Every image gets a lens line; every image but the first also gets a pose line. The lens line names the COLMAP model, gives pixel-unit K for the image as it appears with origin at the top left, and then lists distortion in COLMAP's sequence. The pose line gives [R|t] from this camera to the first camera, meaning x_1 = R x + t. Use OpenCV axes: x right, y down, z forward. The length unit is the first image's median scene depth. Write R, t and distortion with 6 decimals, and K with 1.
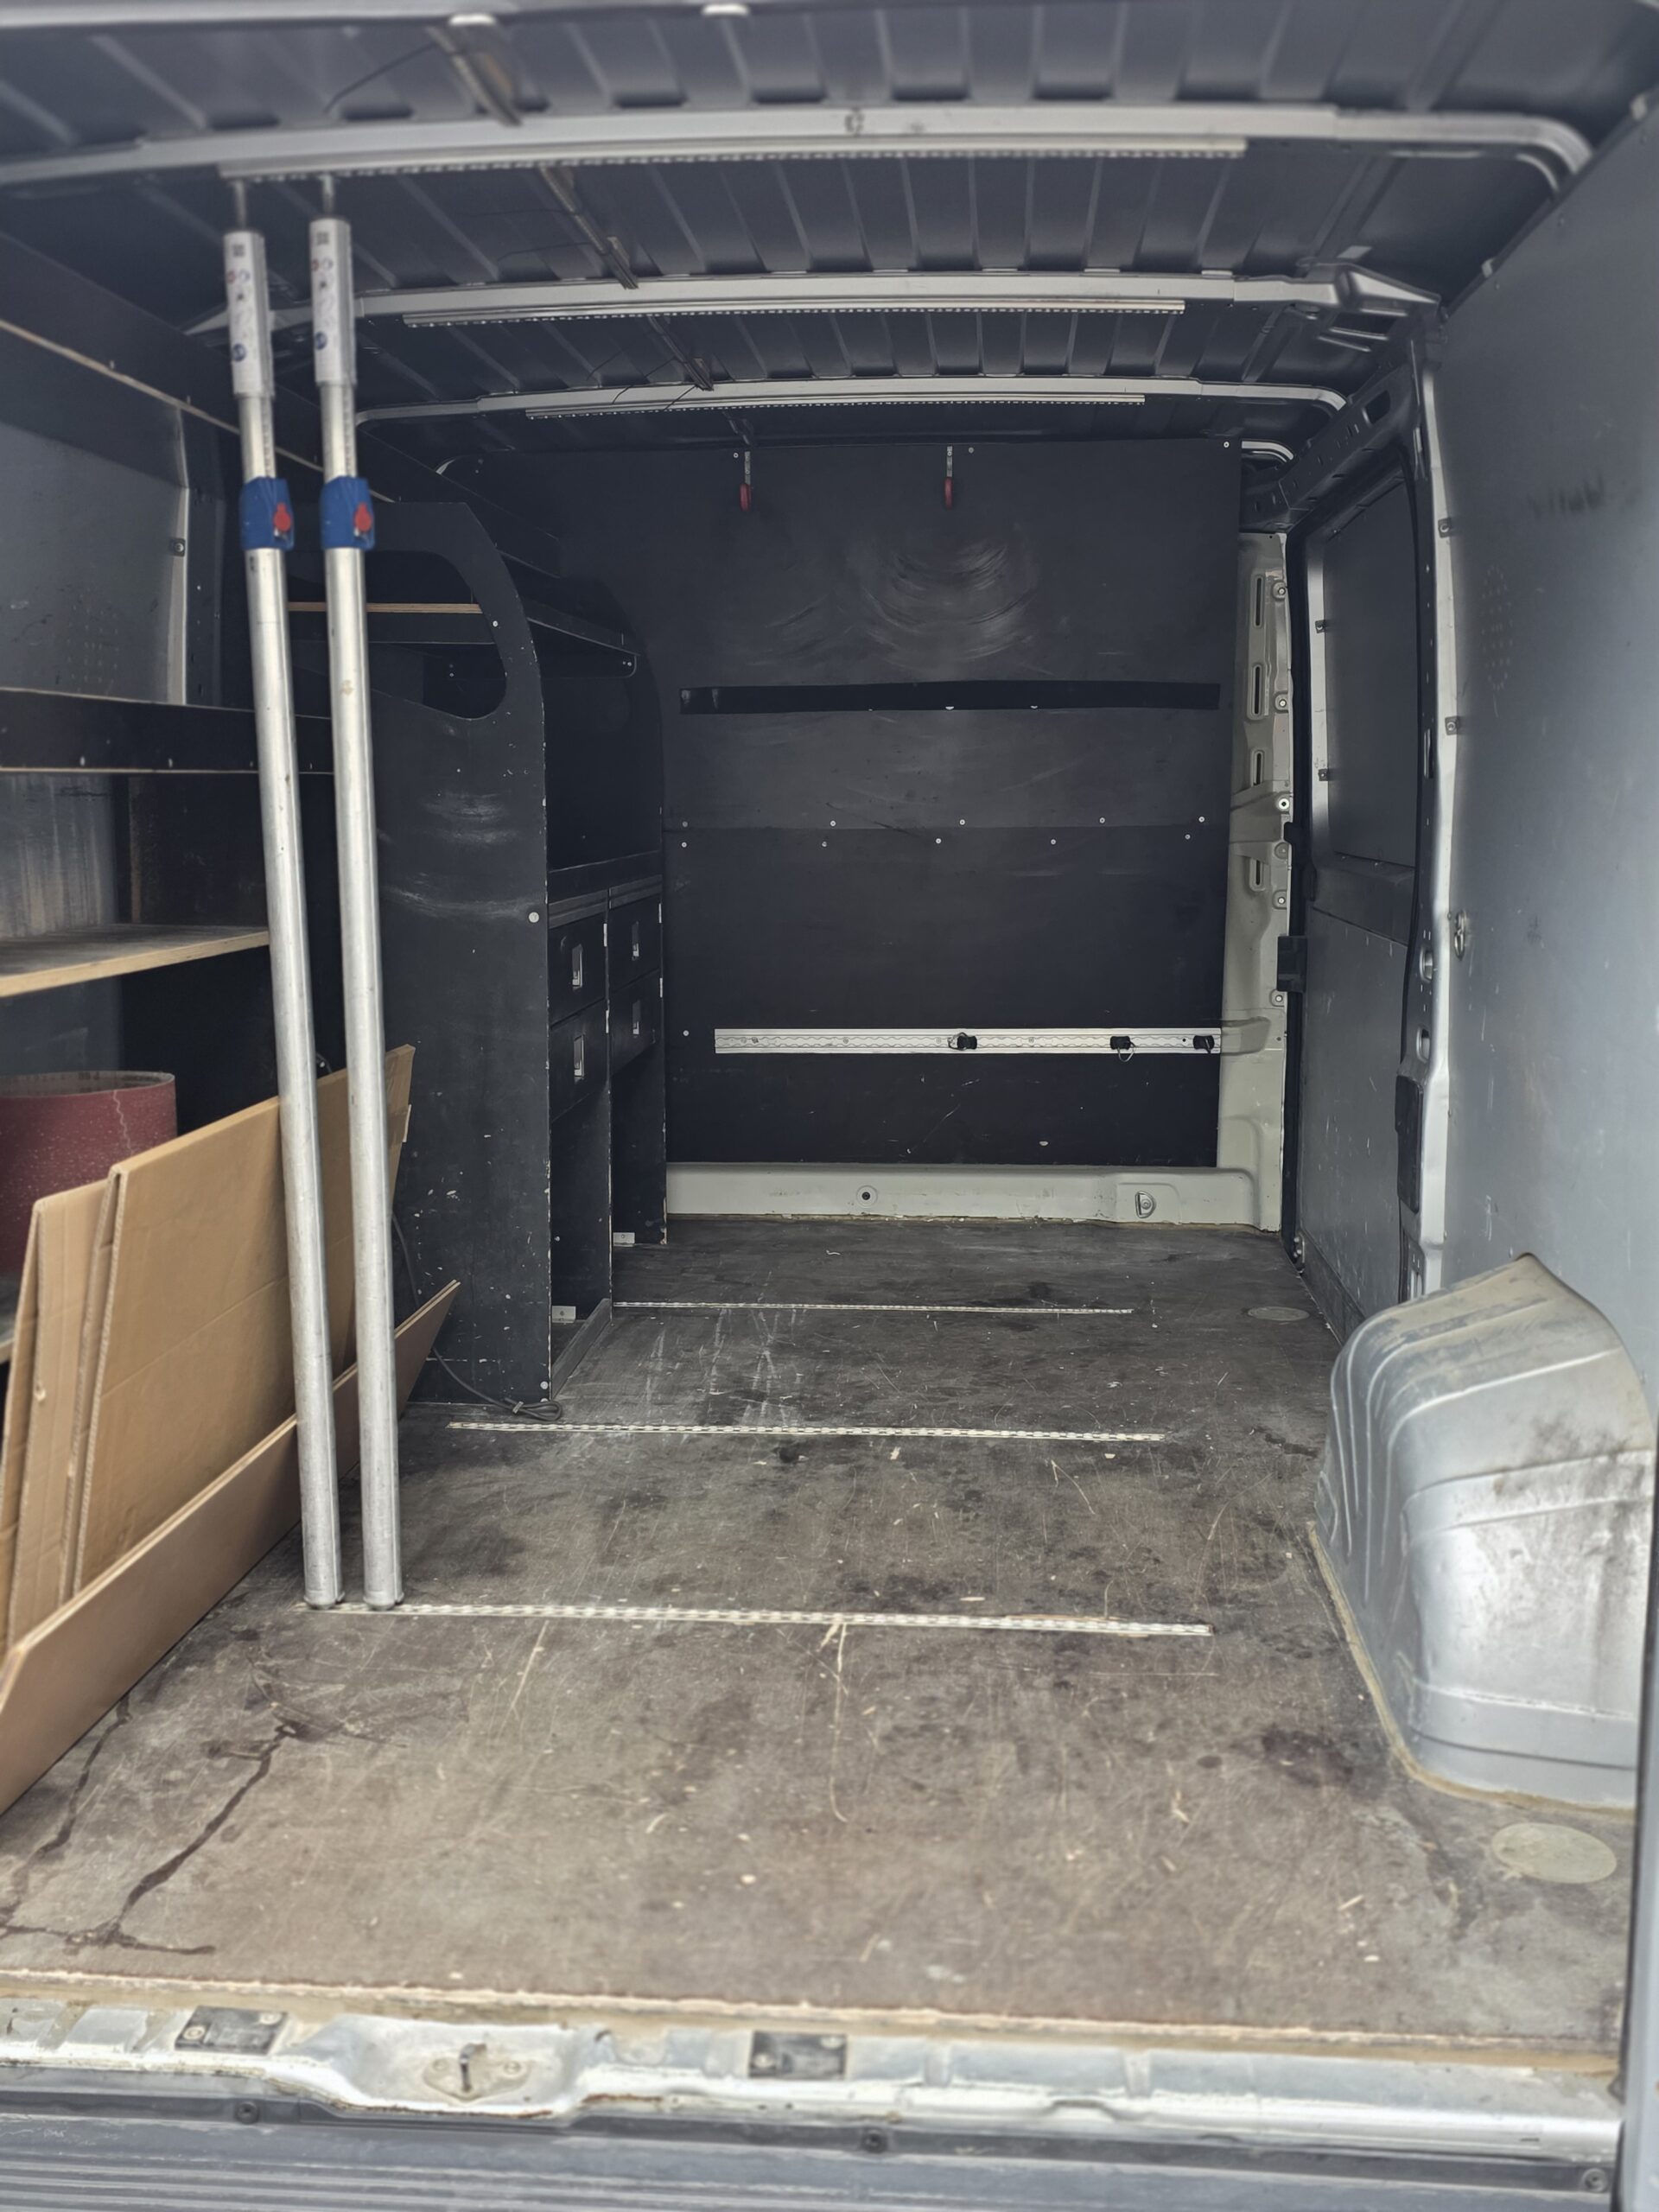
lens RADIAL K [[2138.7, 0, 834.2], [0, 2138.7, 1101.5], [0, 0, 1]] dist [0.049013, 0.000000]
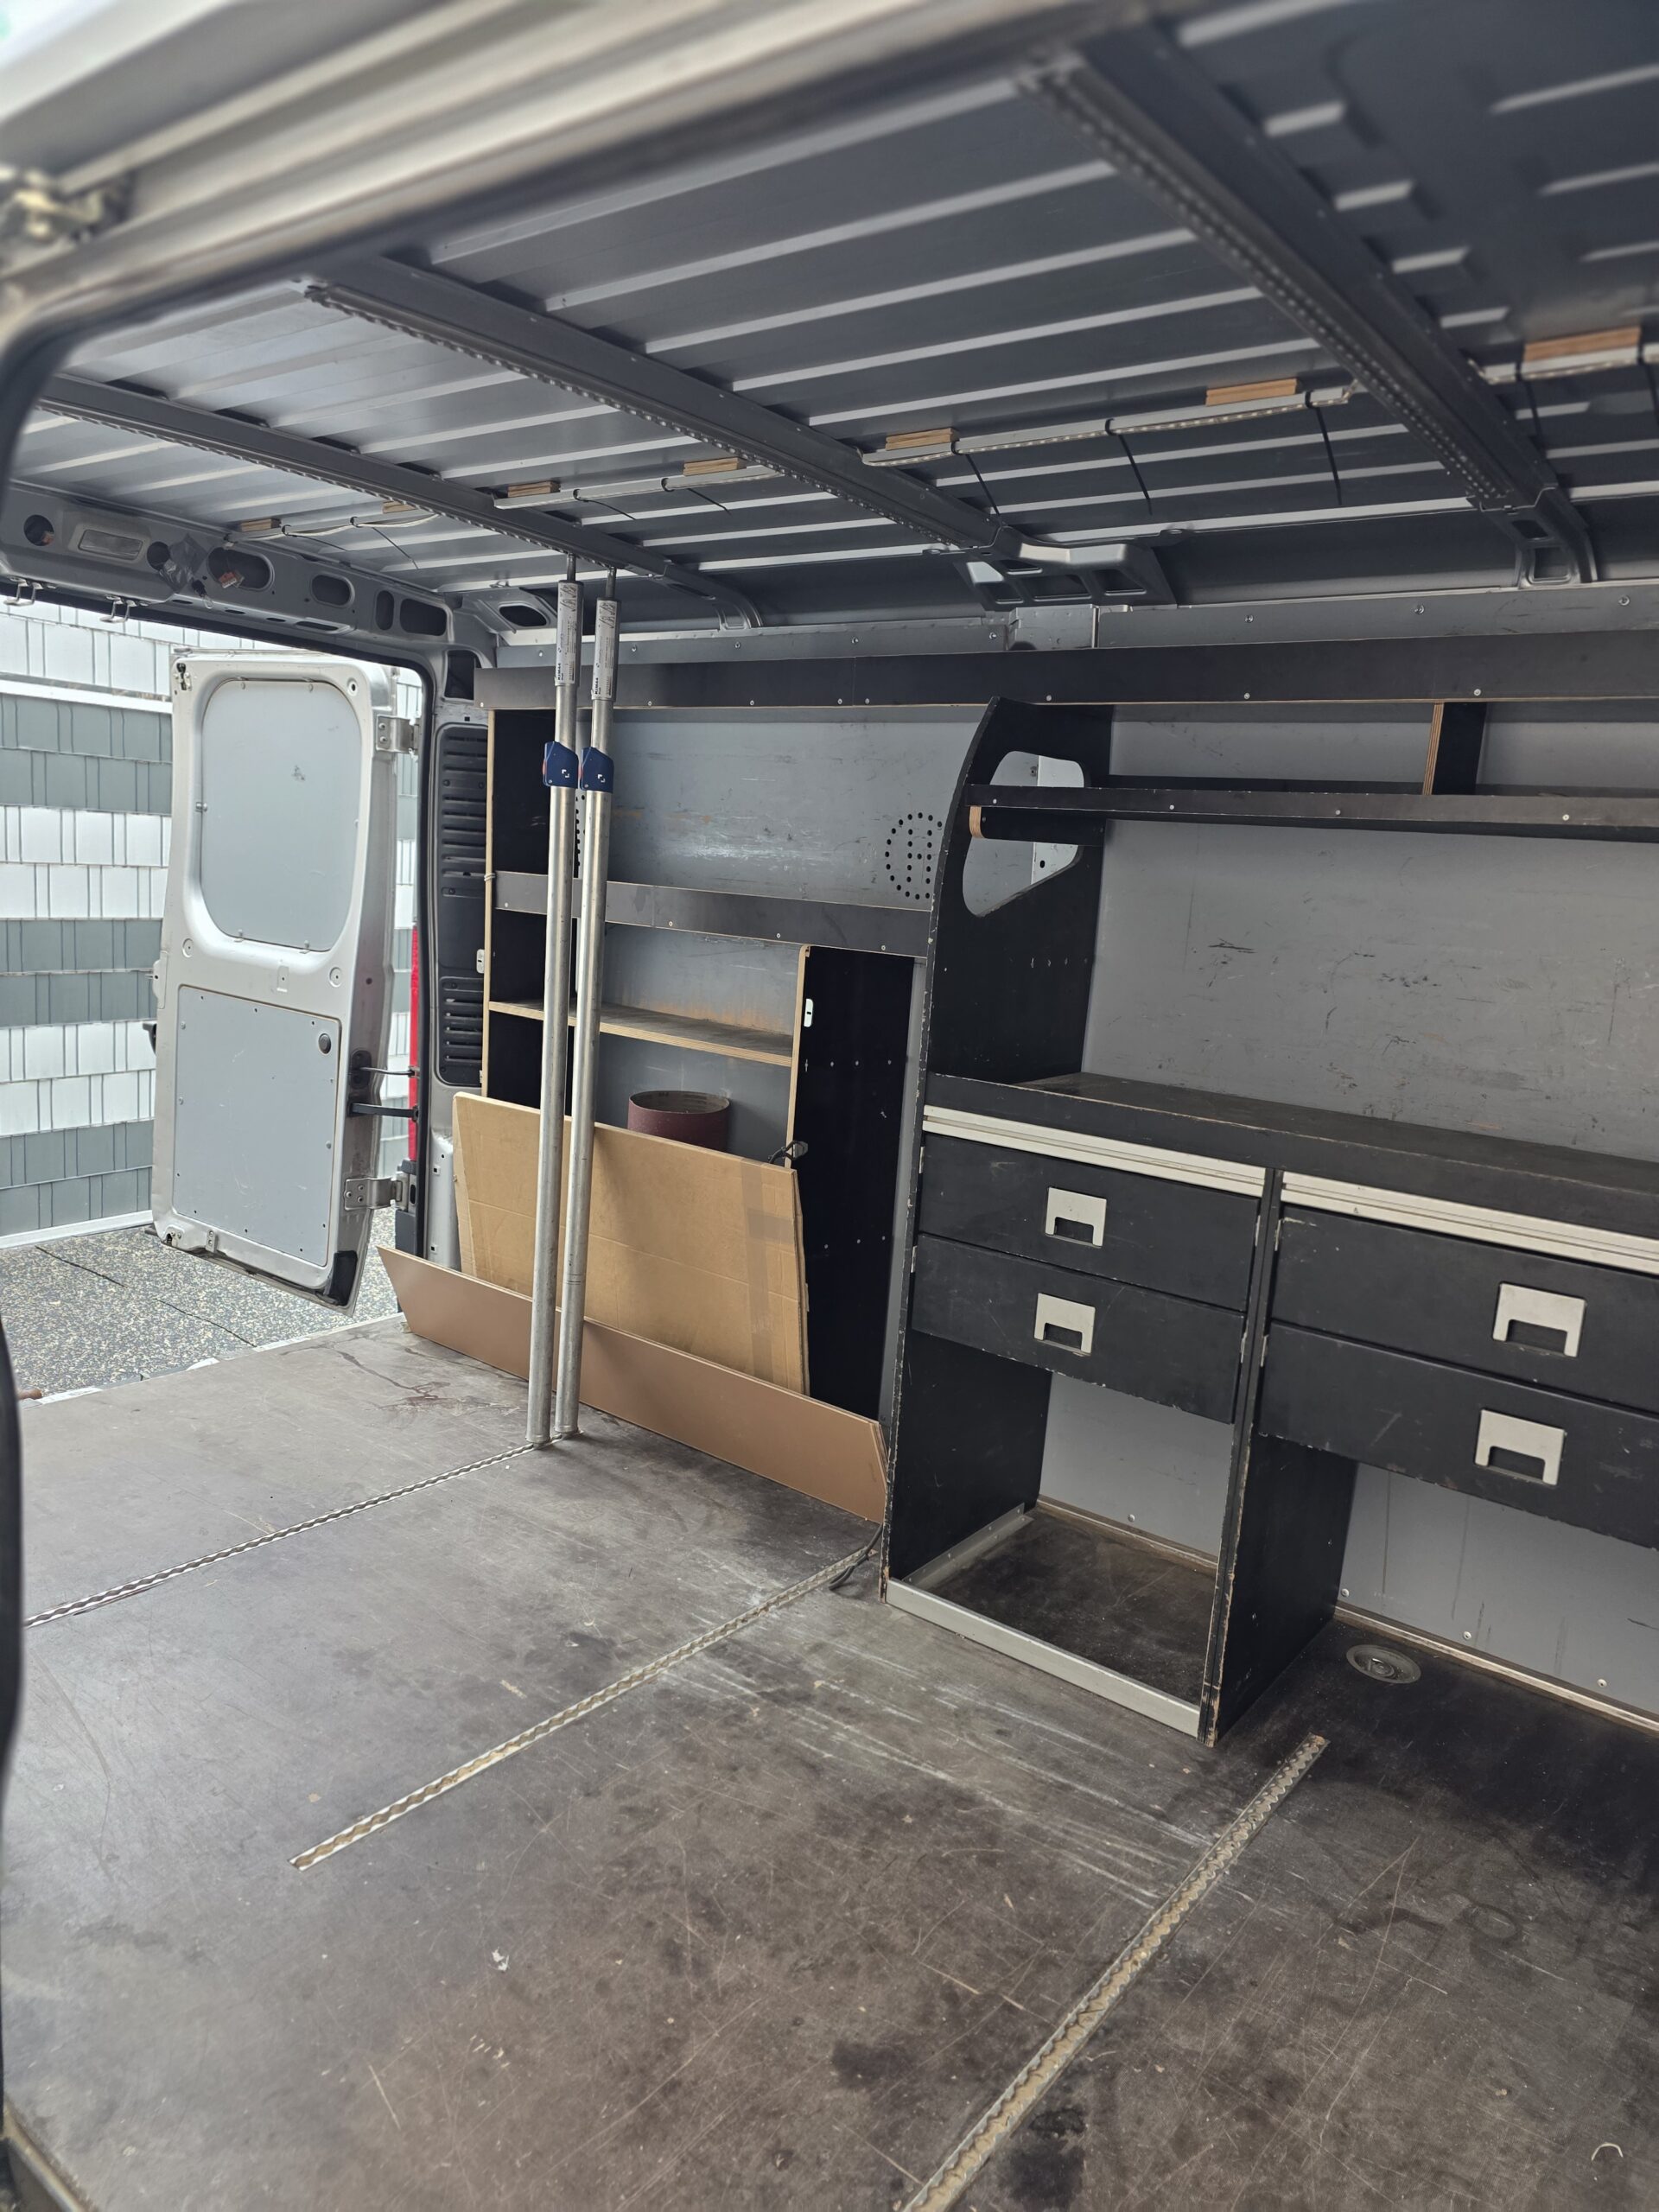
lens RADIAL K [[1508.7, 0, 809.5], [0, 1508.7, 1094.5], [0, 0, 1]] dist [0.055348, -0.052218]
pose [[-0.565369, 0.098474, -0.818939, 0.520897], [-0.181201, 0.953767, 0.239782, -0.290504], [0.804689, 0.283958, -0.521386, 1.524610]]
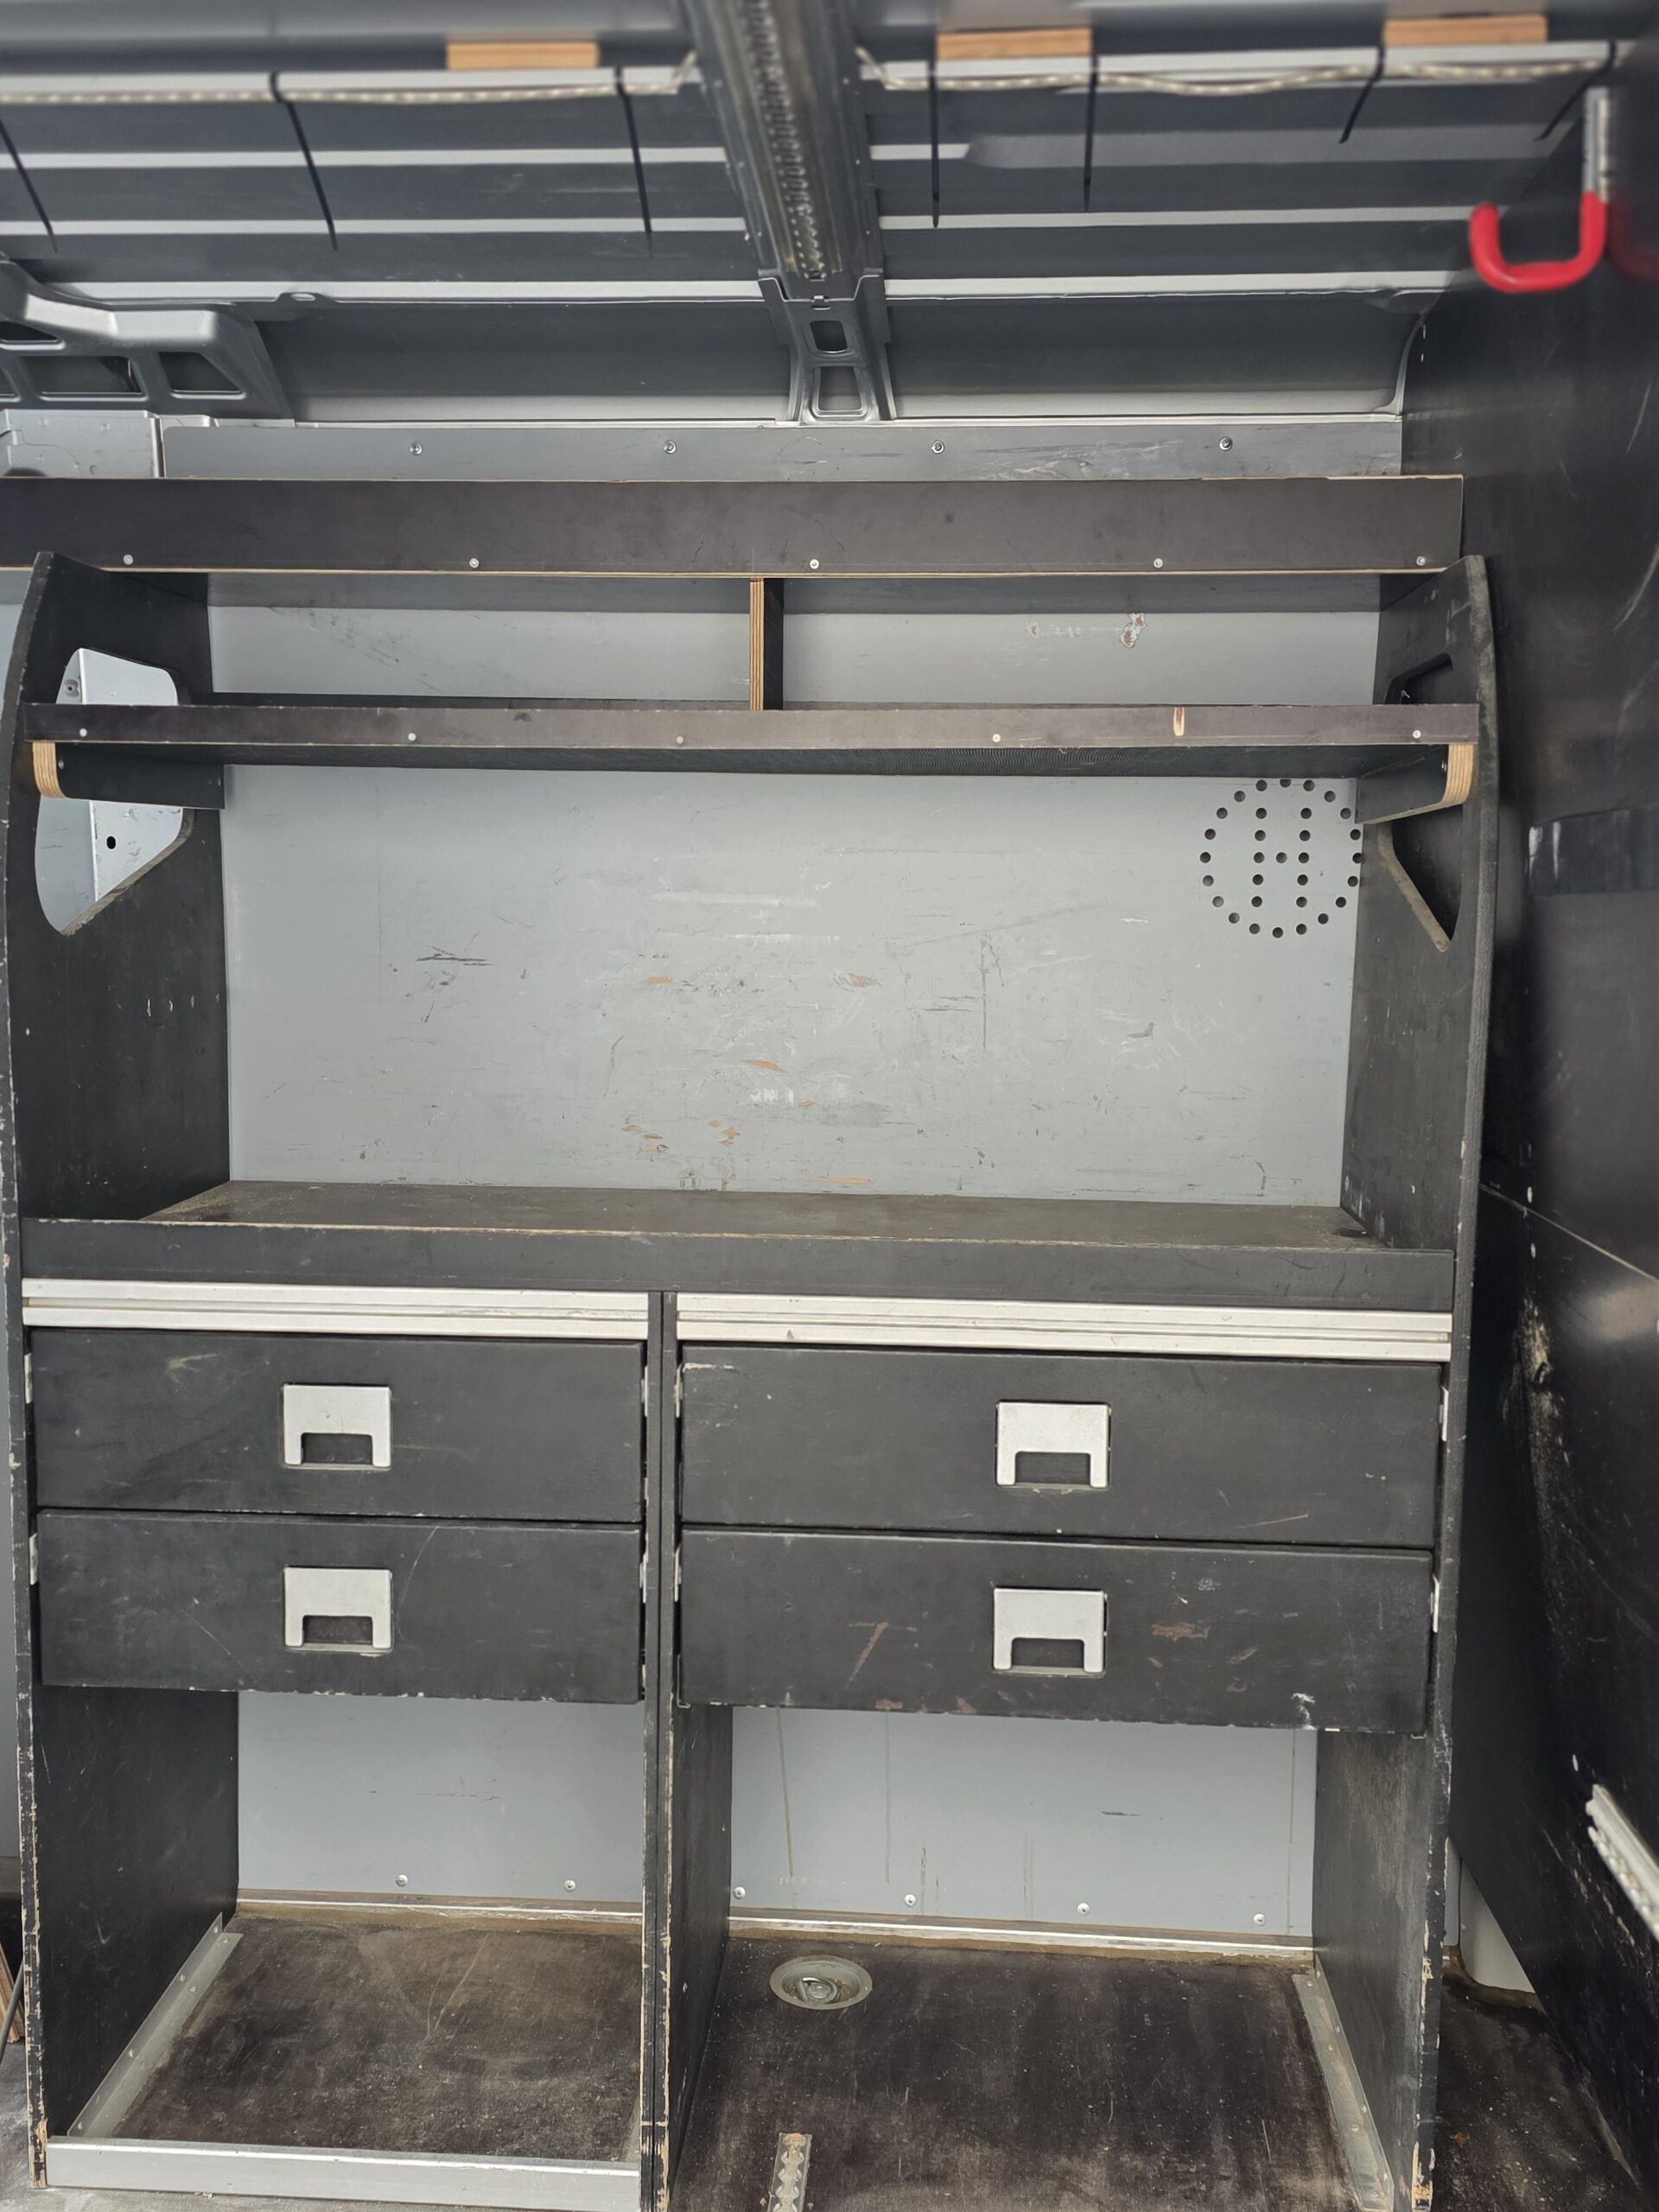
lens RADIAL K [[2138.7, 0, 835.1], [0, 2138.7, 1120.2], [0, 0, 1]] dist [0.049013, 0.000000]
pose [[-0.008914, 0.116262, -0.993179, 0.456330], [-0.154528, 0.981127, 0.116238, -0.262121], [0.987948, 0.154510, 0.009220, 1.386451]]
